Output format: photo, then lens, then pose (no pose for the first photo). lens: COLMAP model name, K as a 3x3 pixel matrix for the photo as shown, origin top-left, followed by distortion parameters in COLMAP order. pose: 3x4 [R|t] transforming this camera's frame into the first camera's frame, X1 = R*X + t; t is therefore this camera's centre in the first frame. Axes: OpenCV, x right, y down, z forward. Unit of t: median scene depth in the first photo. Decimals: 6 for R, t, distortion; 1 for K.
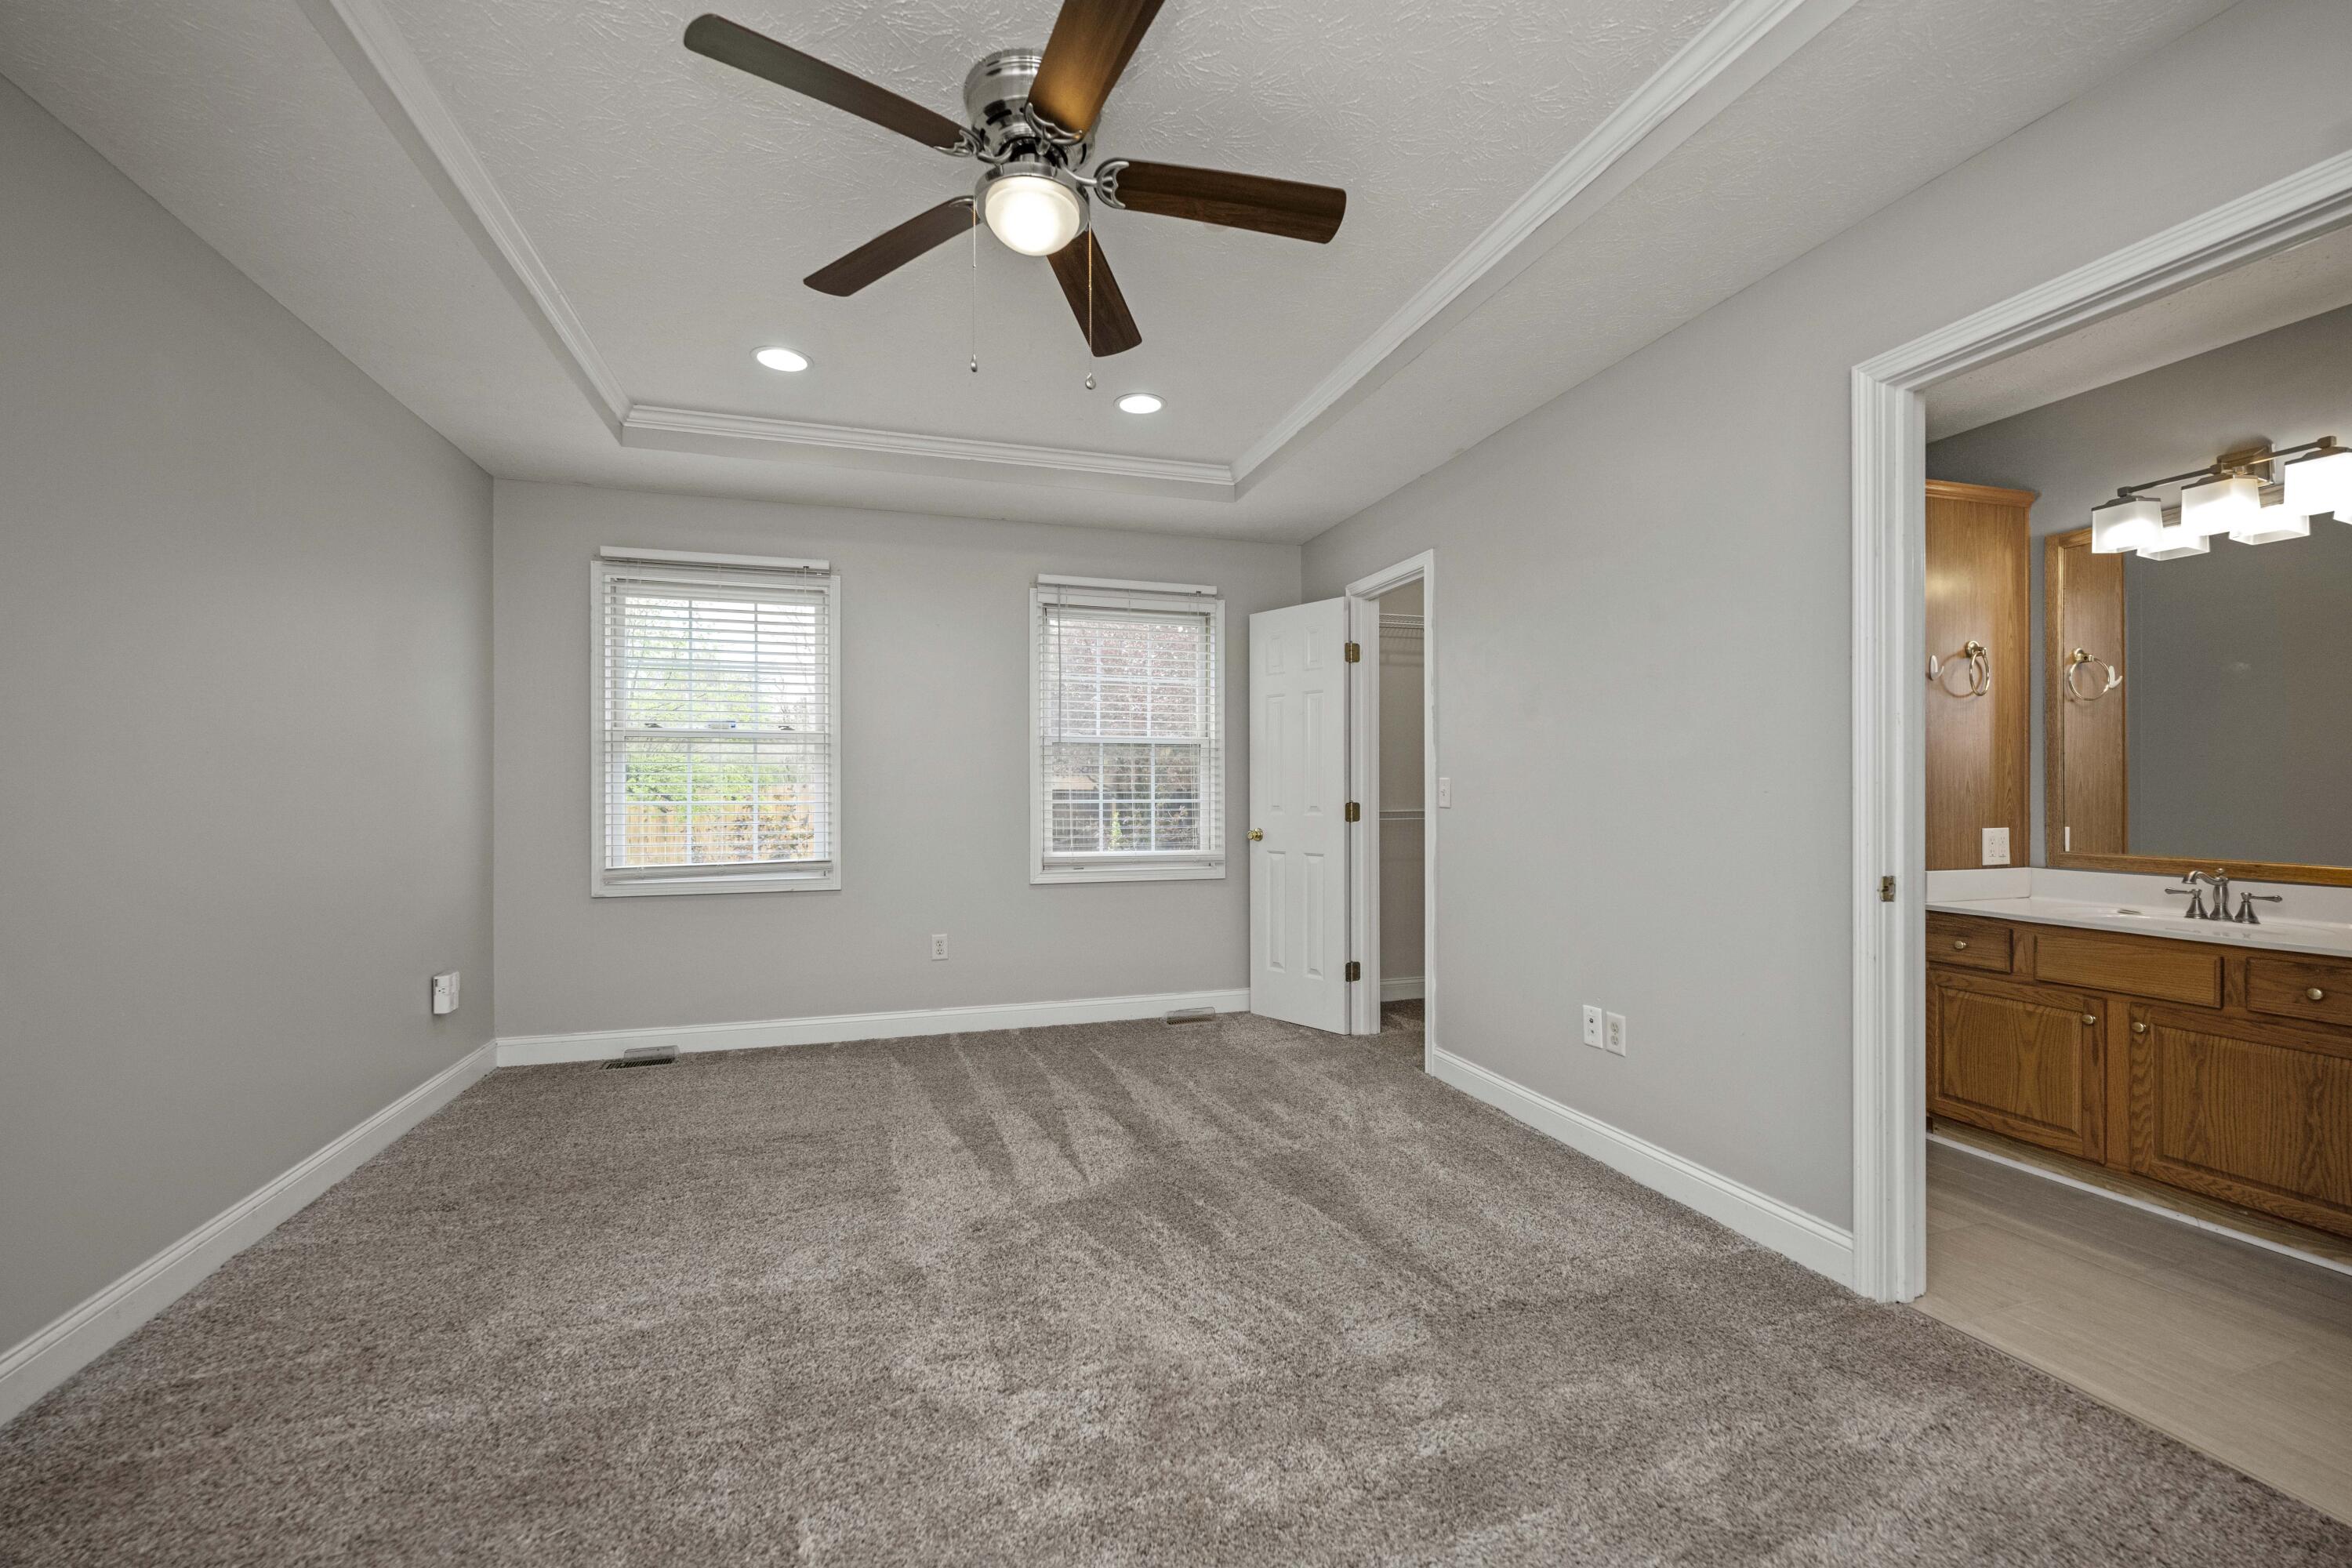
lens RADIAL K [[958.6, 0, 1176.0], [0, 958.6, 784.0], [0, 0, 1]] dist [0.000785, 0.000239]
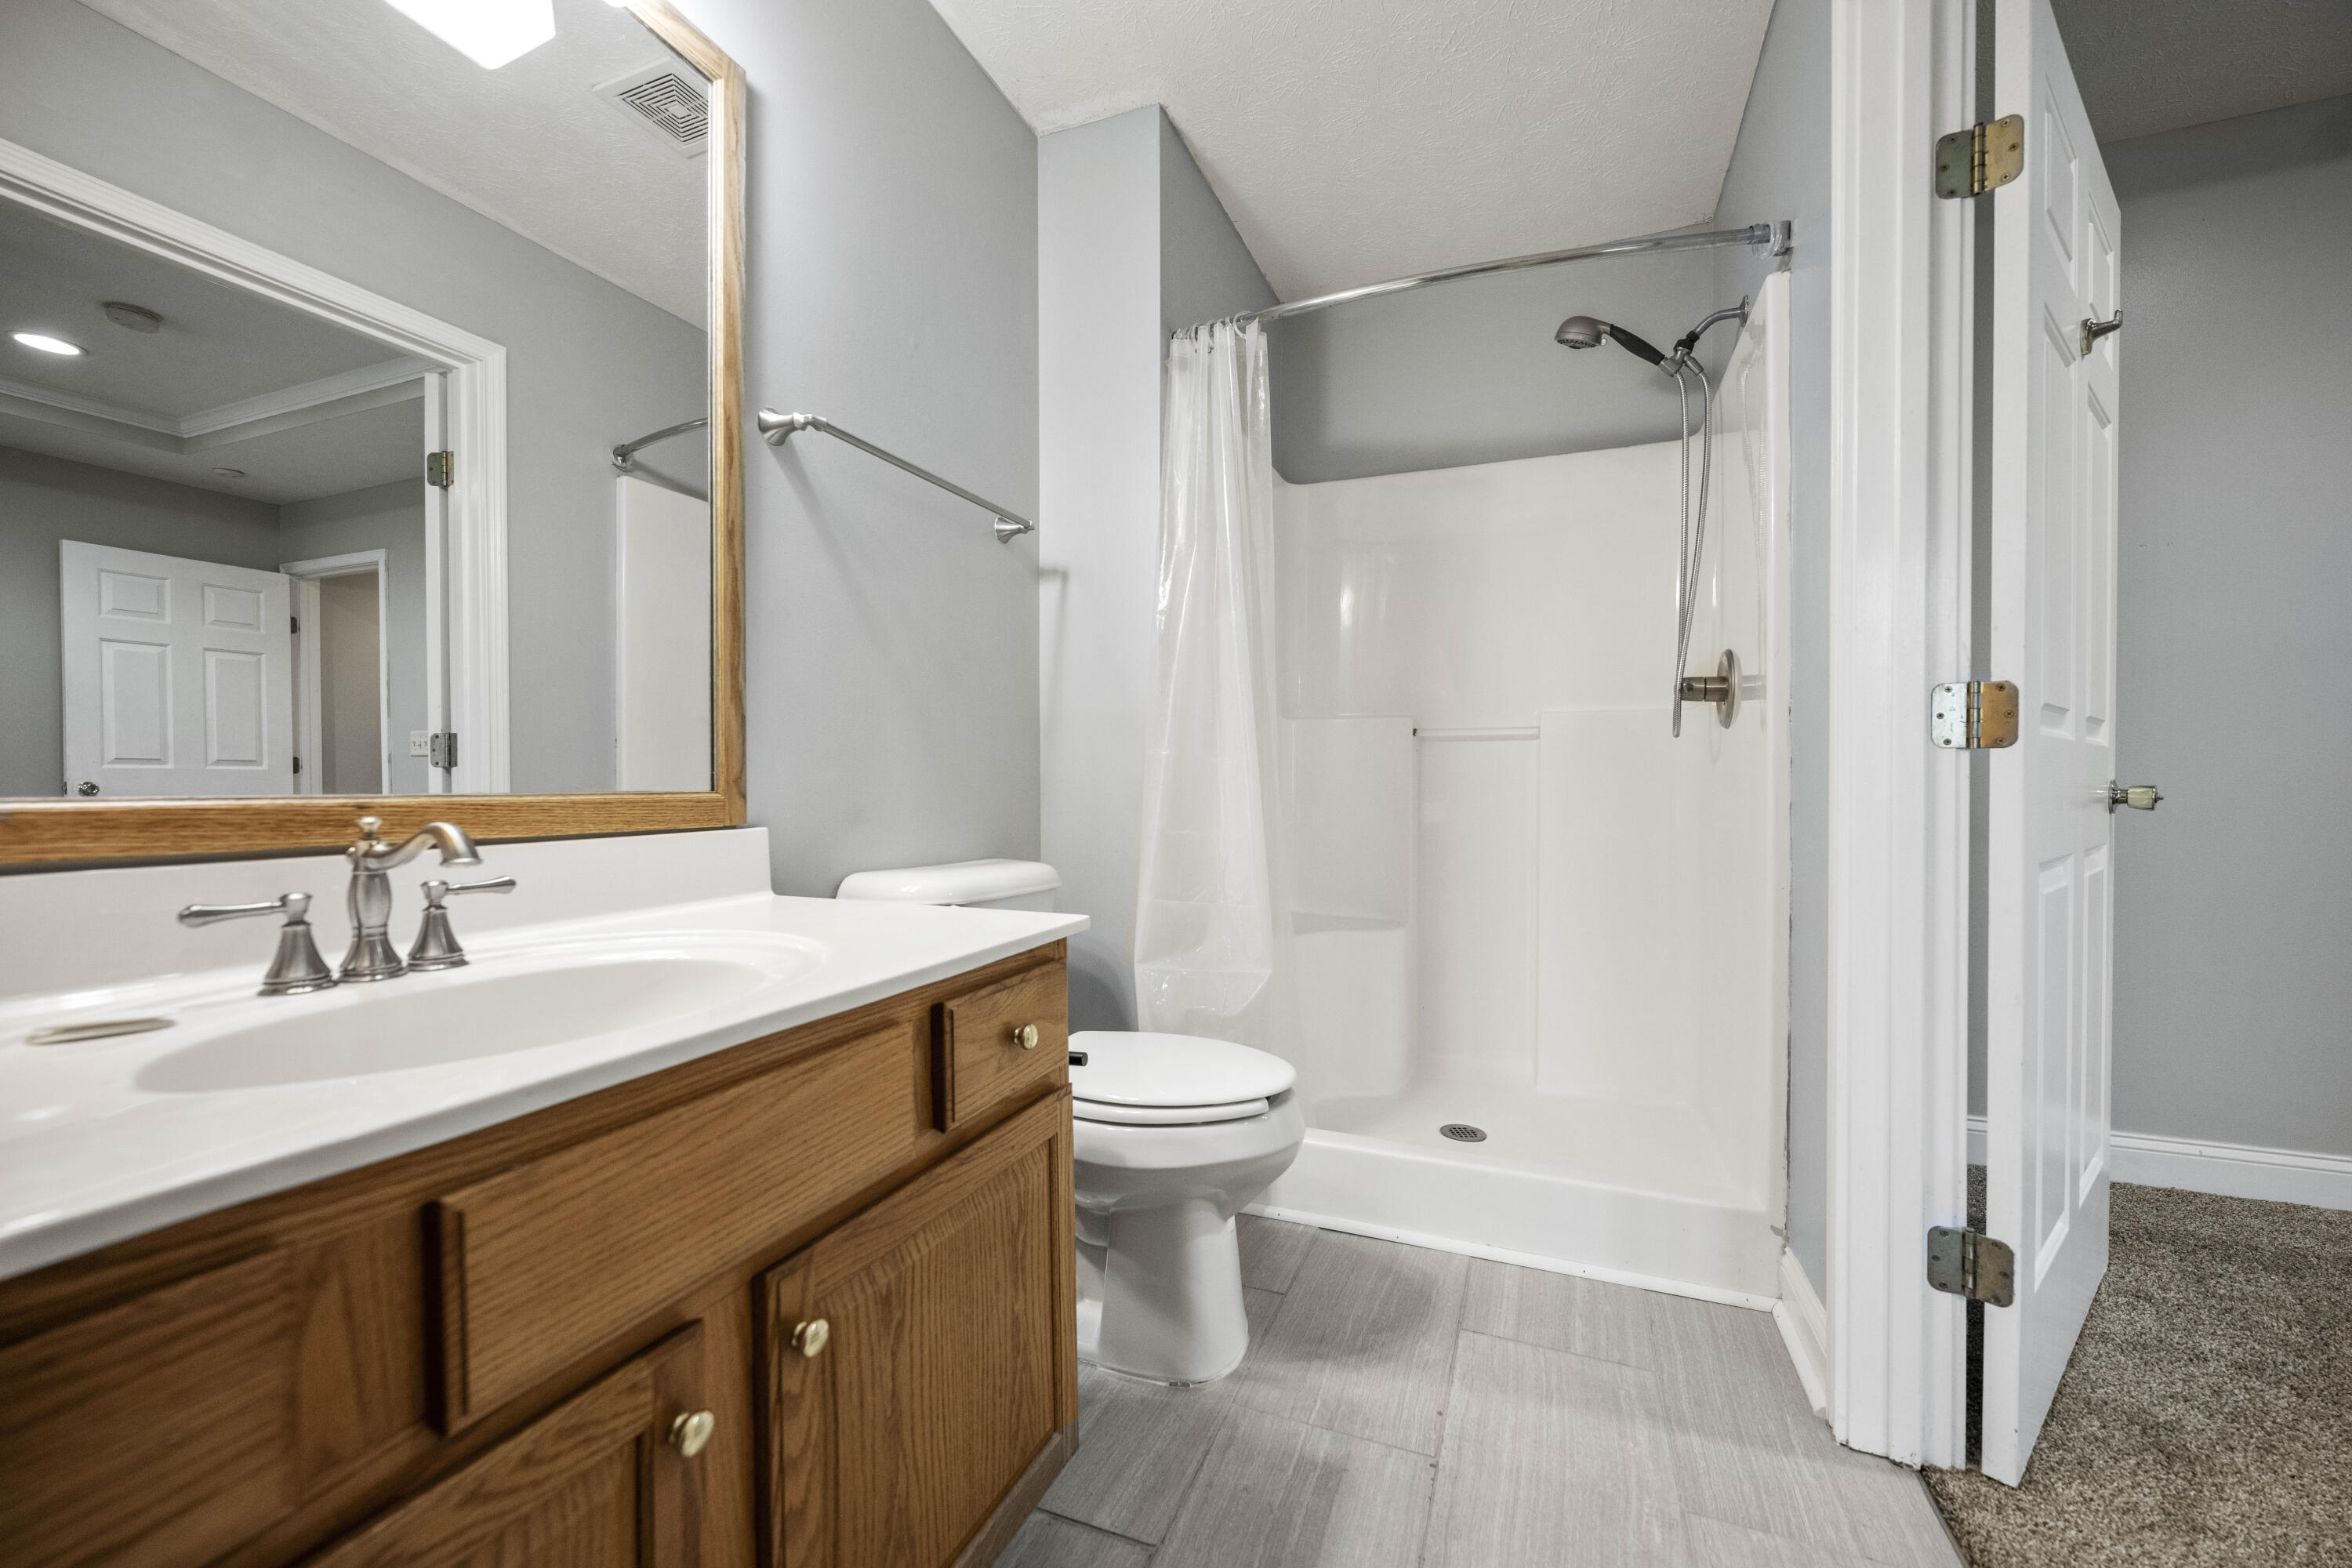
lens RADIAL K [[928.3, 0, 1176.0], [0, 928.3, 784.0], [0, 0, 1]] dist [-0.002422, -0.000262]
pose [[-0.763627, 0.007499, 0.645614, 0.690963], [0.001786, 0.999953, -0.009501, 0.081433], [-0.645655, -0.006102, -0.763605, 1.078202]]
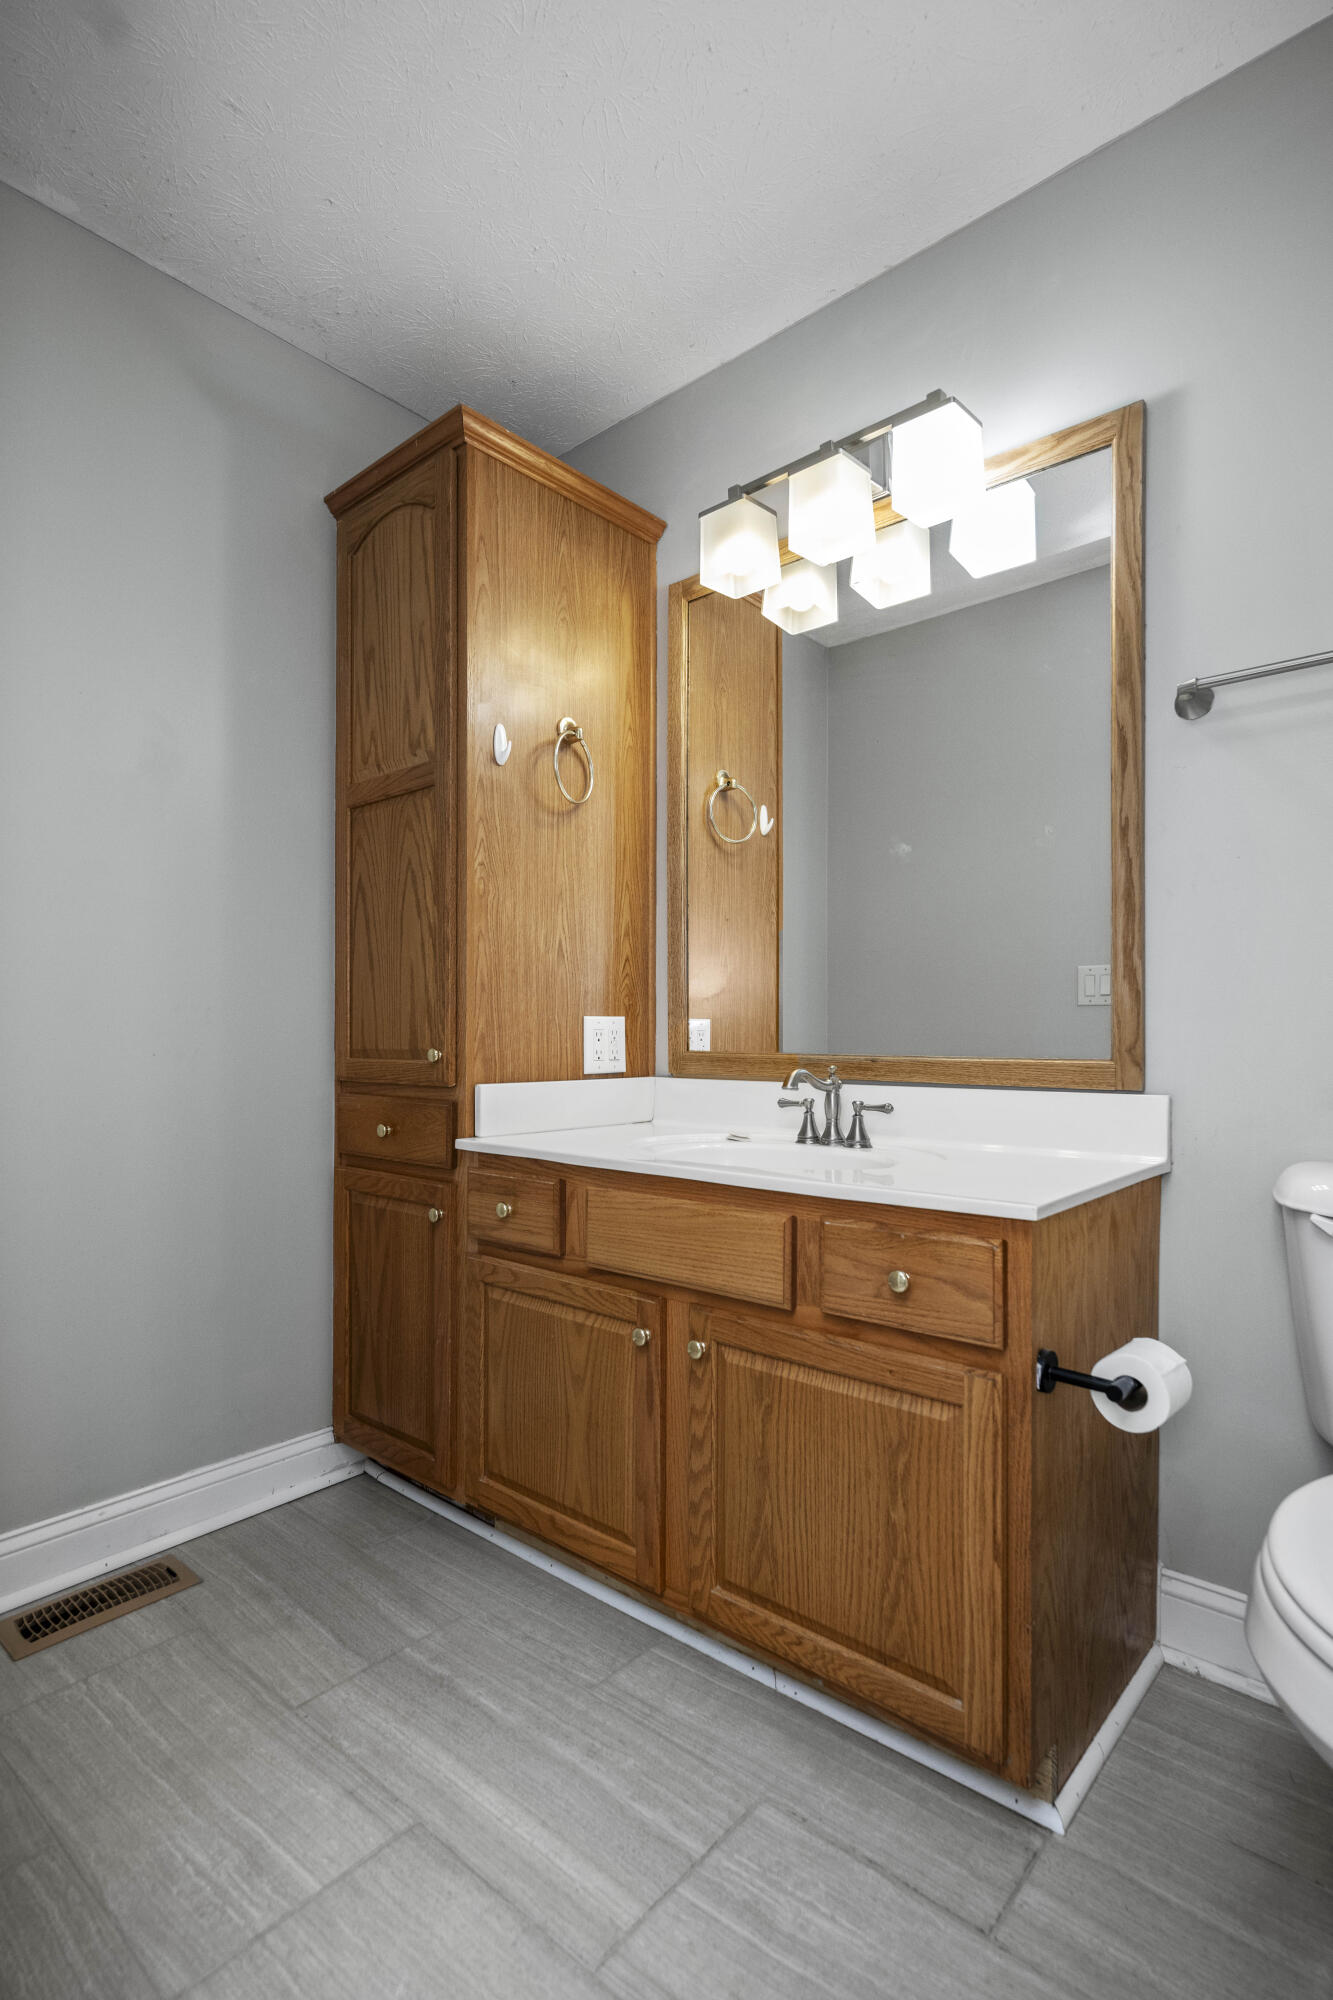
lens RADIAL K [[967.1, 0, 663.3], [0, 967.1, 1011.1], [0, 0, 1]] dist [0.000955, 0.000103]
pose [[0.856610, 0.018491, 0.515633, 0.657396], [-0.008052, 0.999715, -0.022474, 0.067406], [-0.515902, 0.015100, 0.856515, 0.500303]]
